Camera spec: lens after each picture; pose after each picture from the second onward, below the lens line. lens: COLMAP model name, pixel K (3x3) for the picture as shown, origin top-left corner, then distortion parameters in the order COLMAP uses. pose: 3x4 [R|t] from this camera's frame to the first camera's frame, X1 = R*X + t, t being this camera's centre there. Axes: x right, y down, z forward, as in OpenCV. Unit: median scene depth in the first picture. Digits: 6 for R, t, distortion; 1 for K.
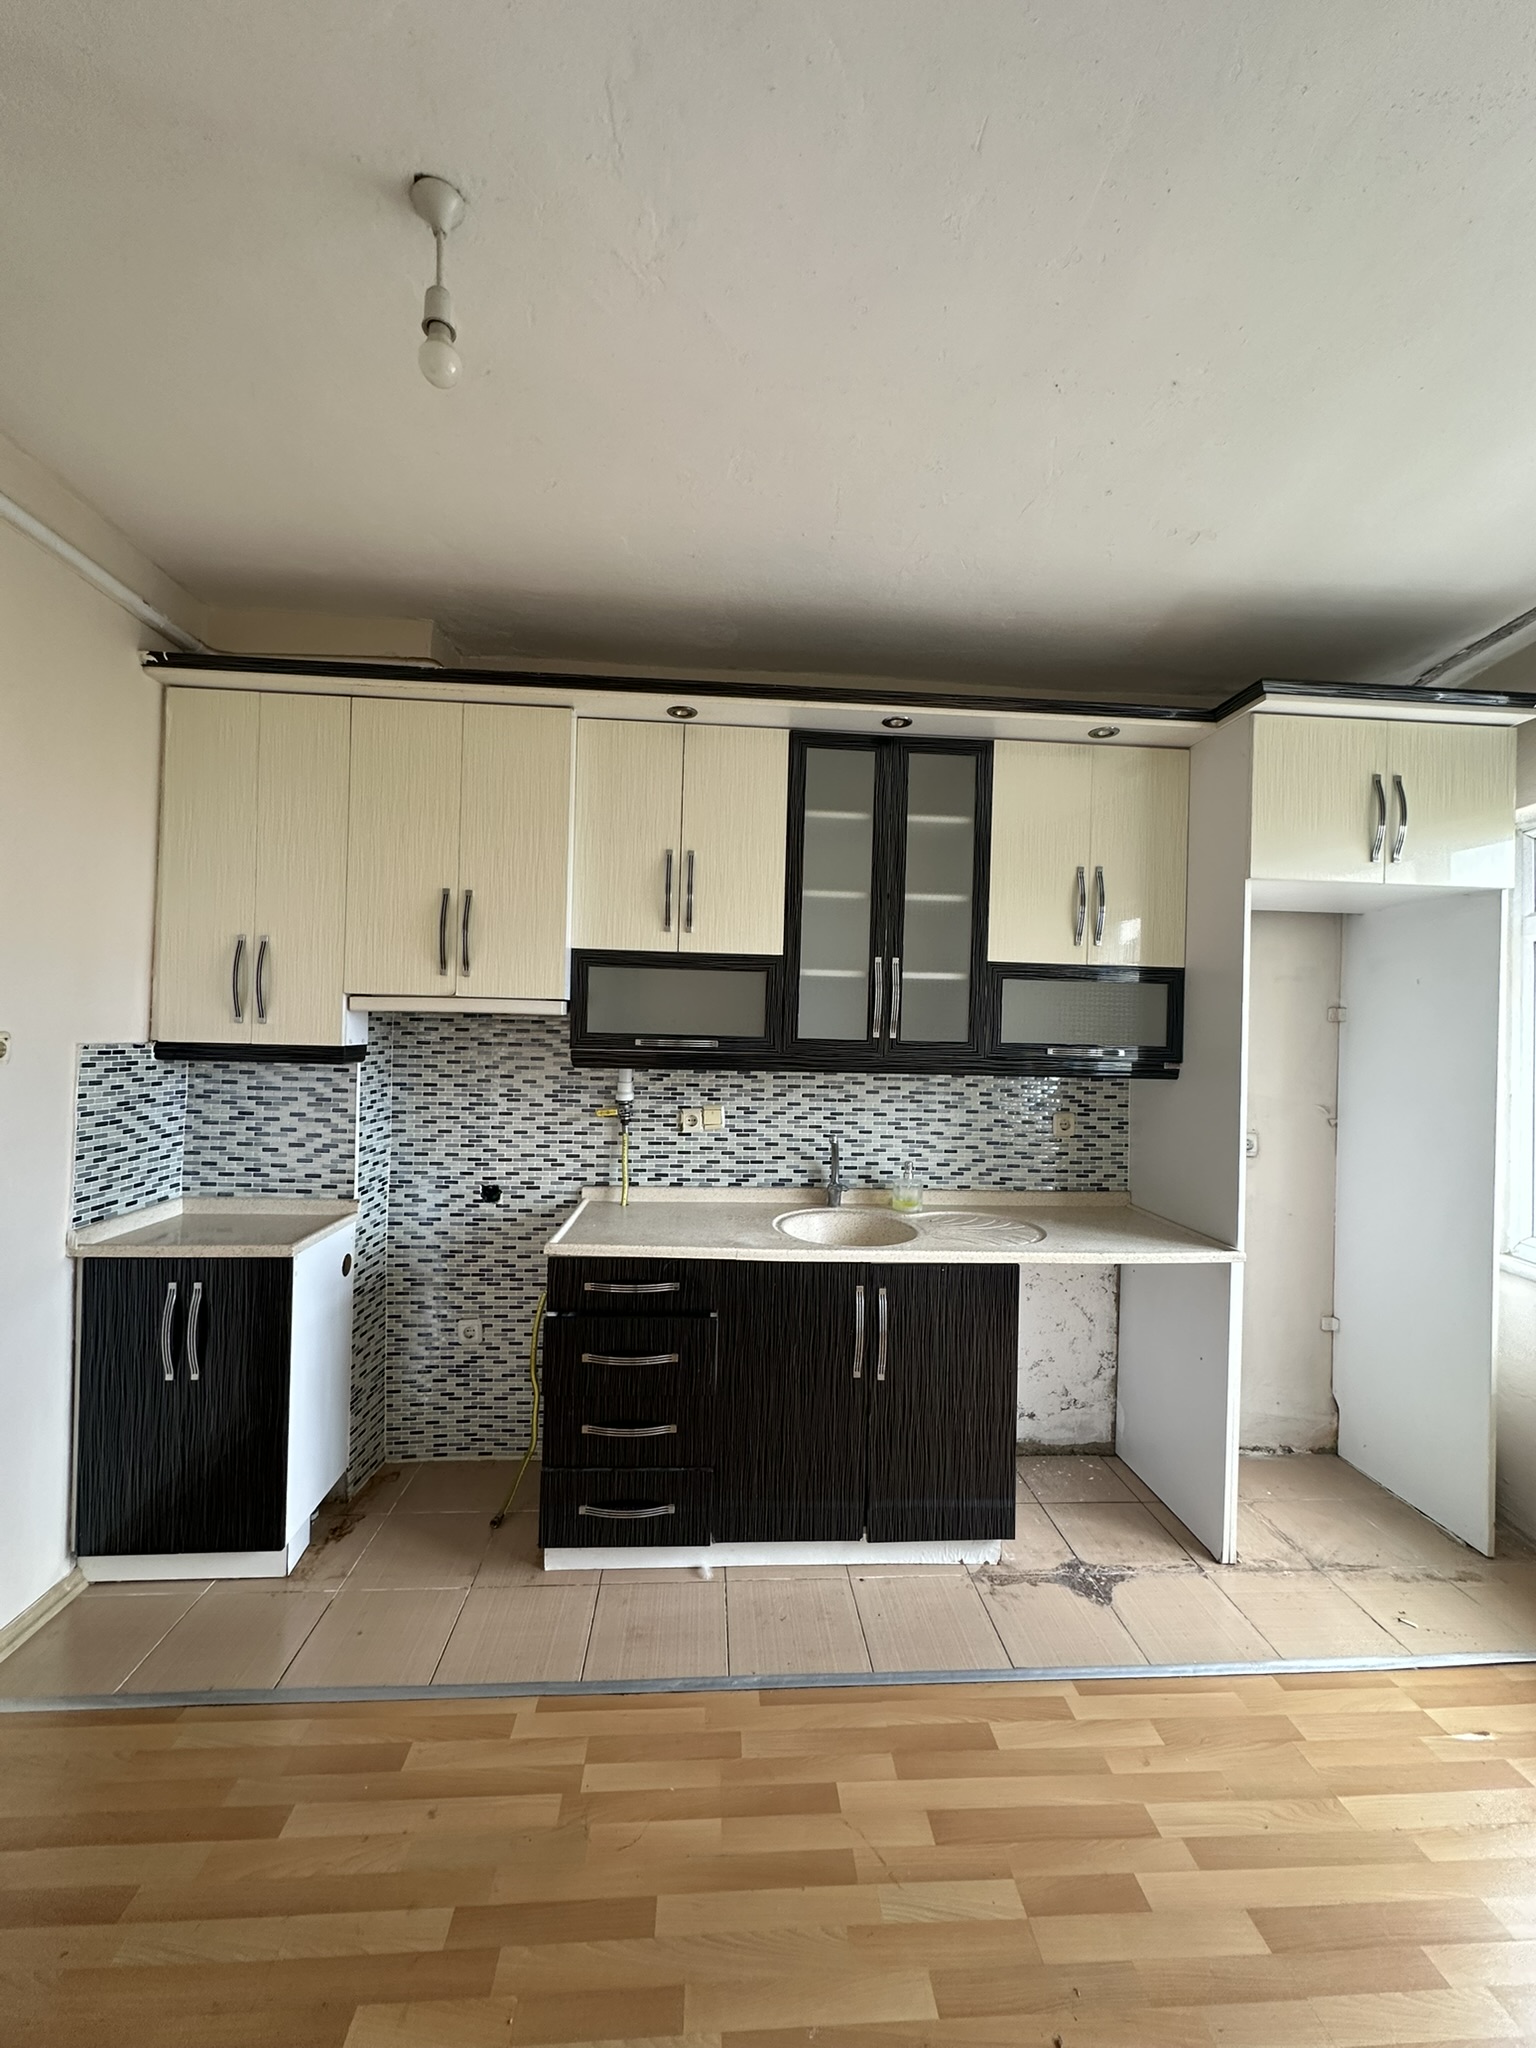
lens RADIAL K [[817.2, 0, 767.1], [0, 817.2, 1025.9], [0, 0, 1]] dist [-0.003955, 0.001307]
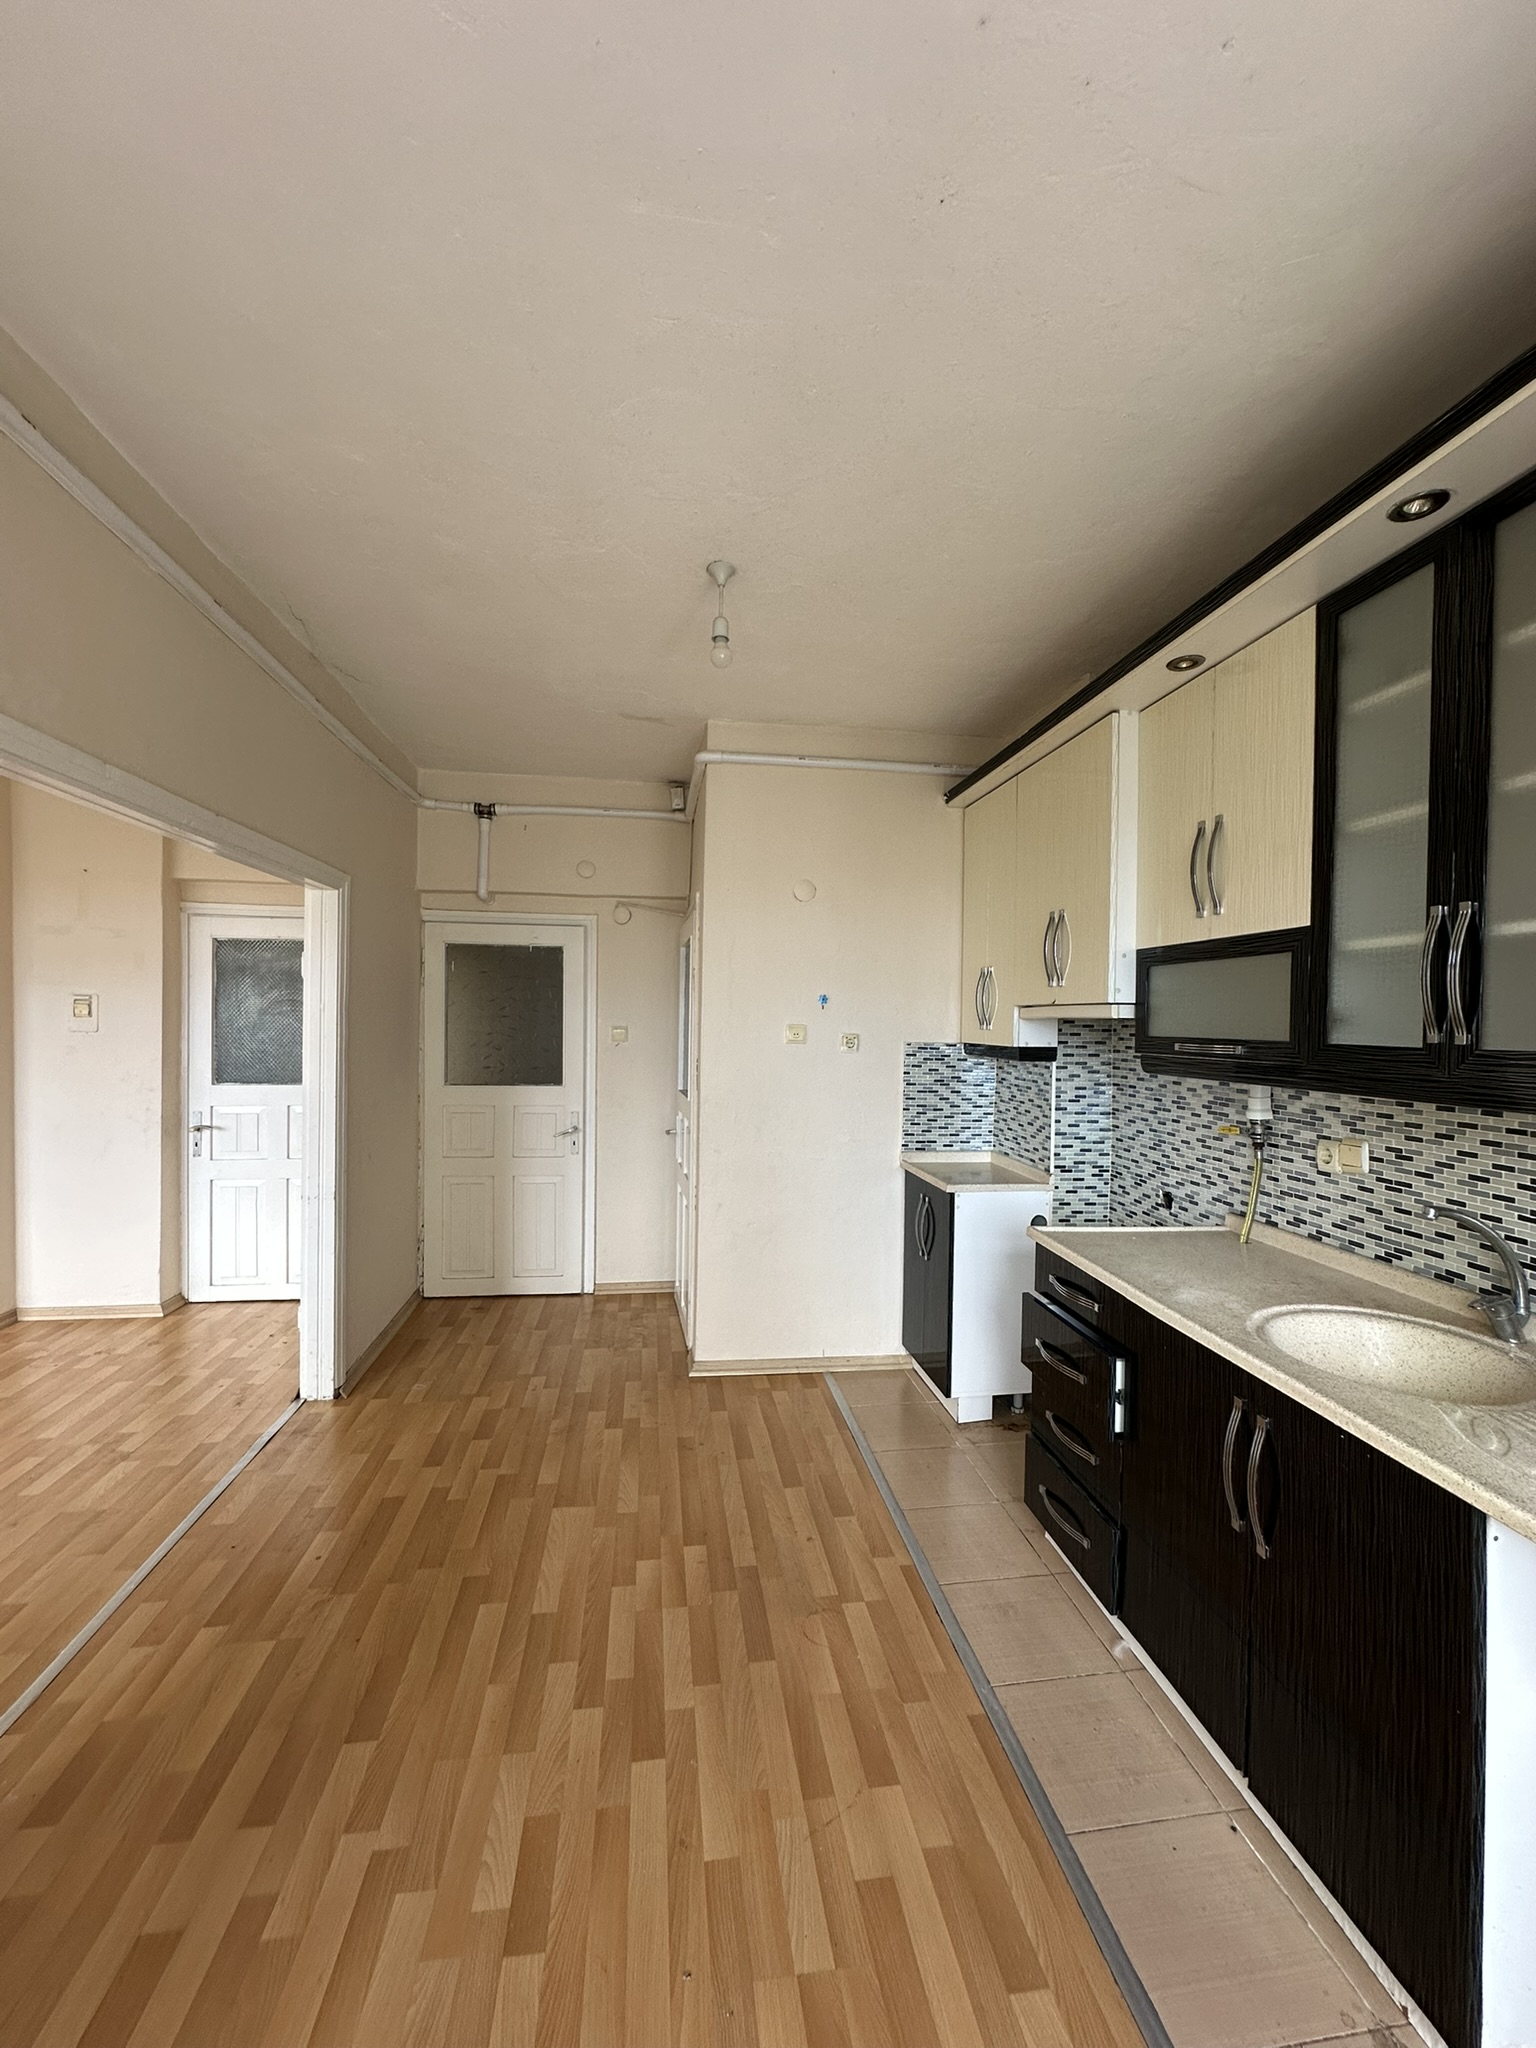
lens RADIAL K [[817.2, 0, 767.1], [0, 817.2, 1025.9], [0, 0, 1]] dist [-0.003955, 0.001307]
pose [[0.072562, -0.016854, -0.997222, 0.629321], [-0.011401, 0.999778, -0.017727, 0.016336], [0.997299, 0.012656, 0.072353, 0.442780]]
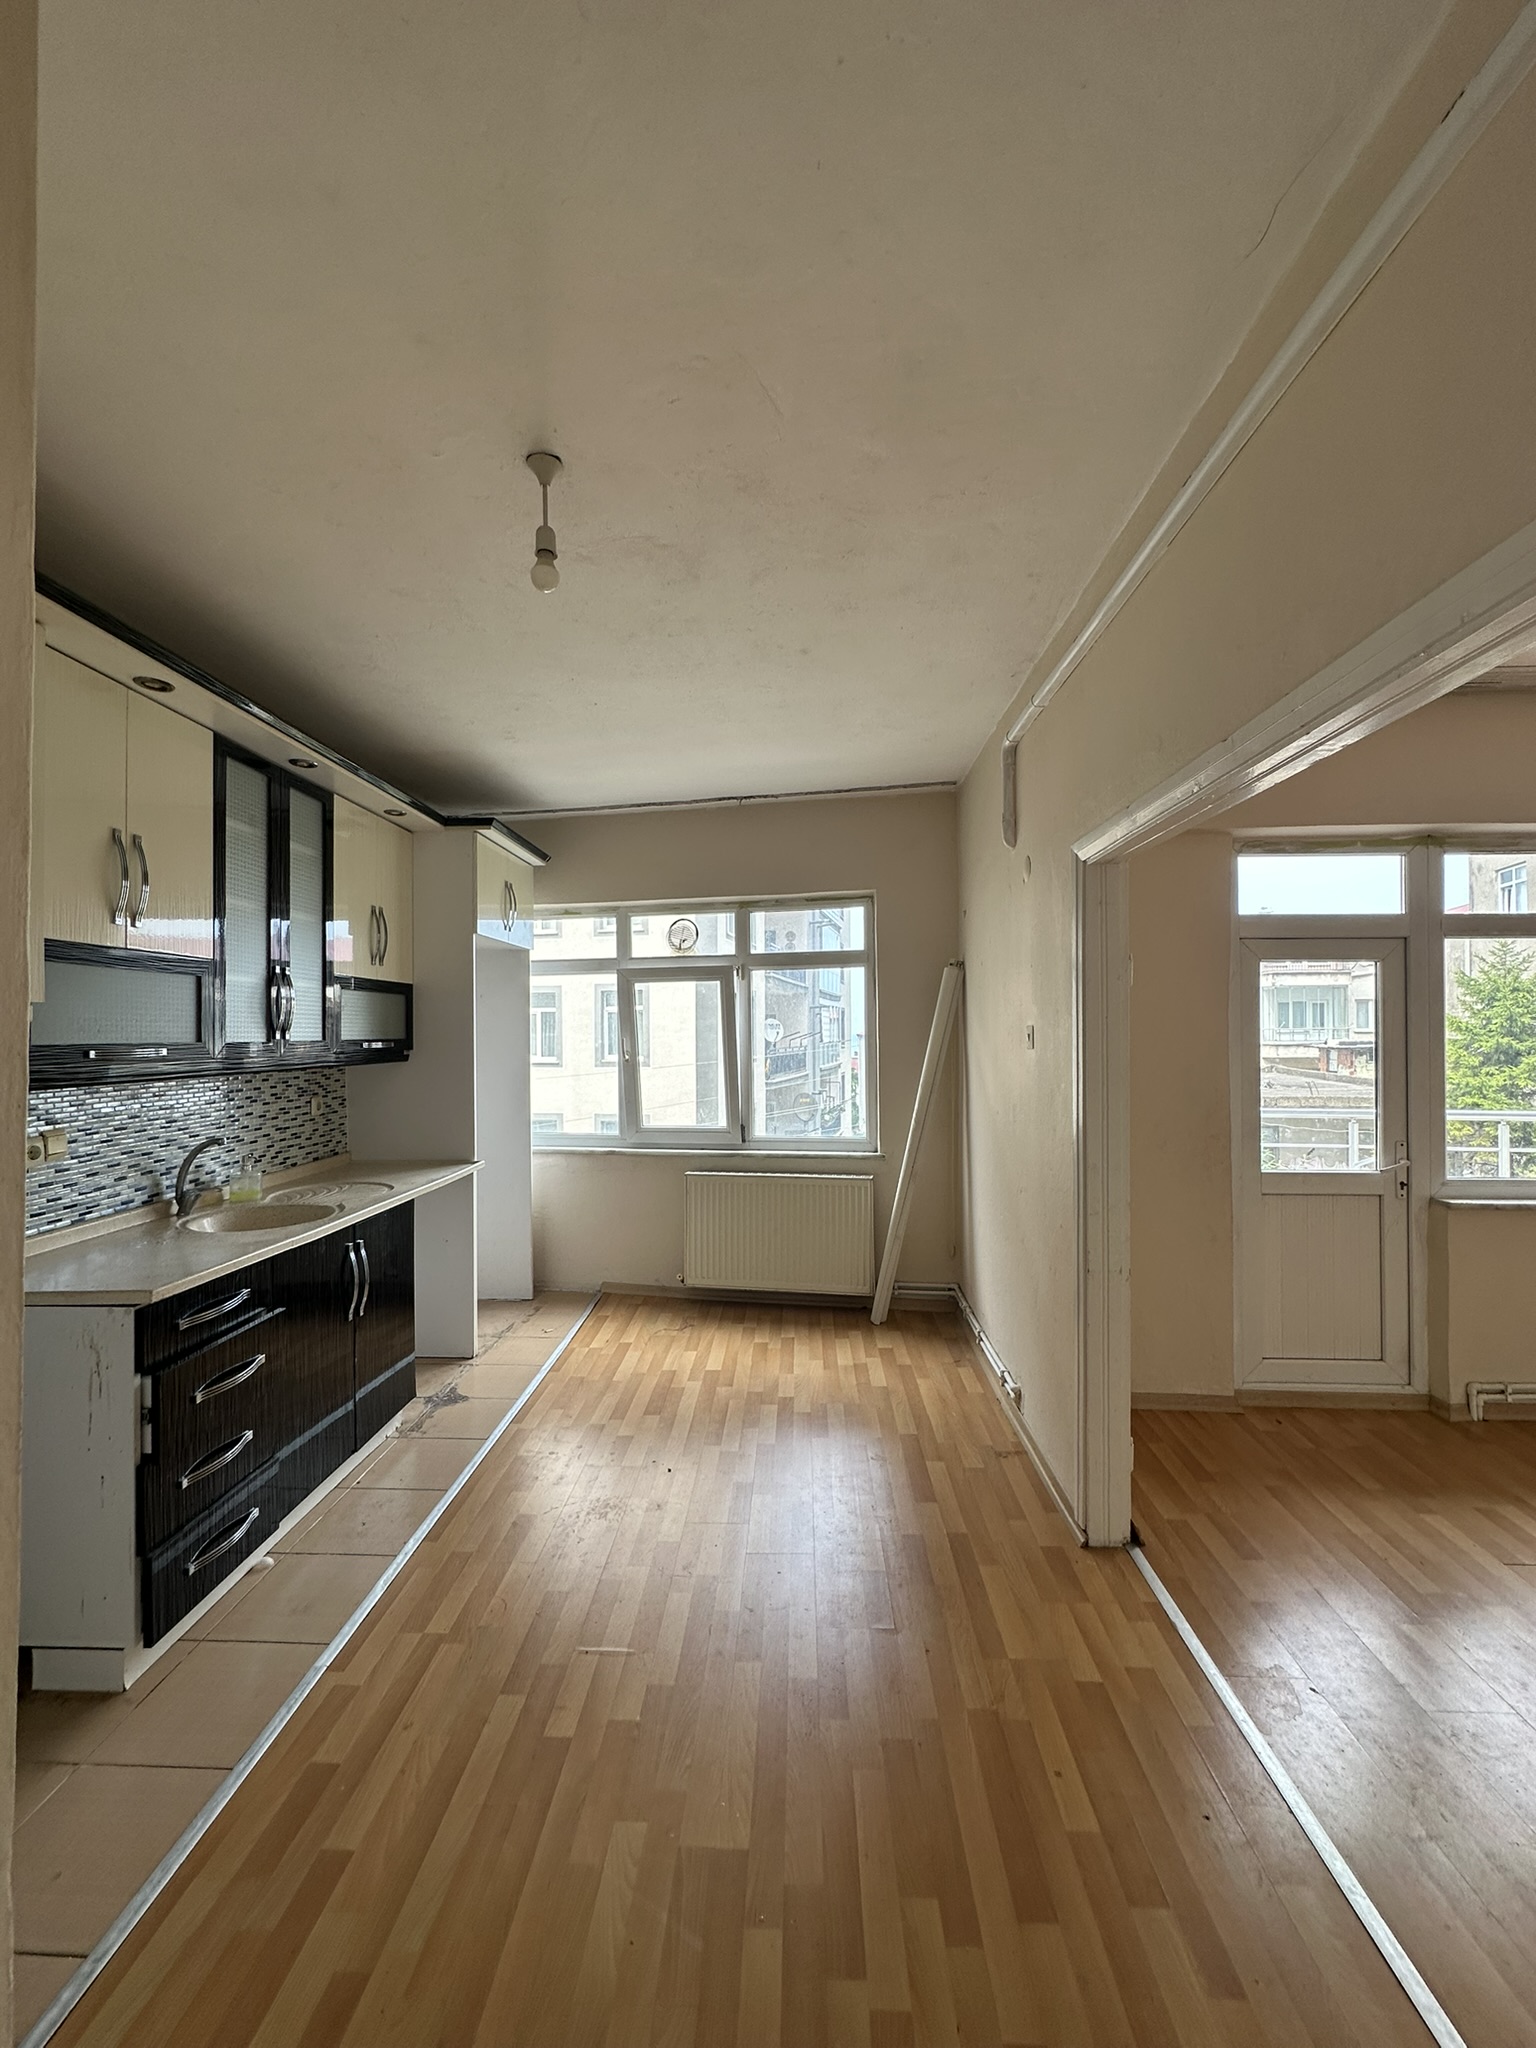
lens RADIAL K [[817.2, 0, 767.1], [0, 817.2, 1025.9], [0, 0, 1]] dist [-0.003955, 0.001307]
pose [[0.110487, -0.018494, 0.993705, -0.817821], [0.006859, 0.999817, 0.017845, -0.017349], [-0.993854, 0.004844, 0.110594, 0.204128]]
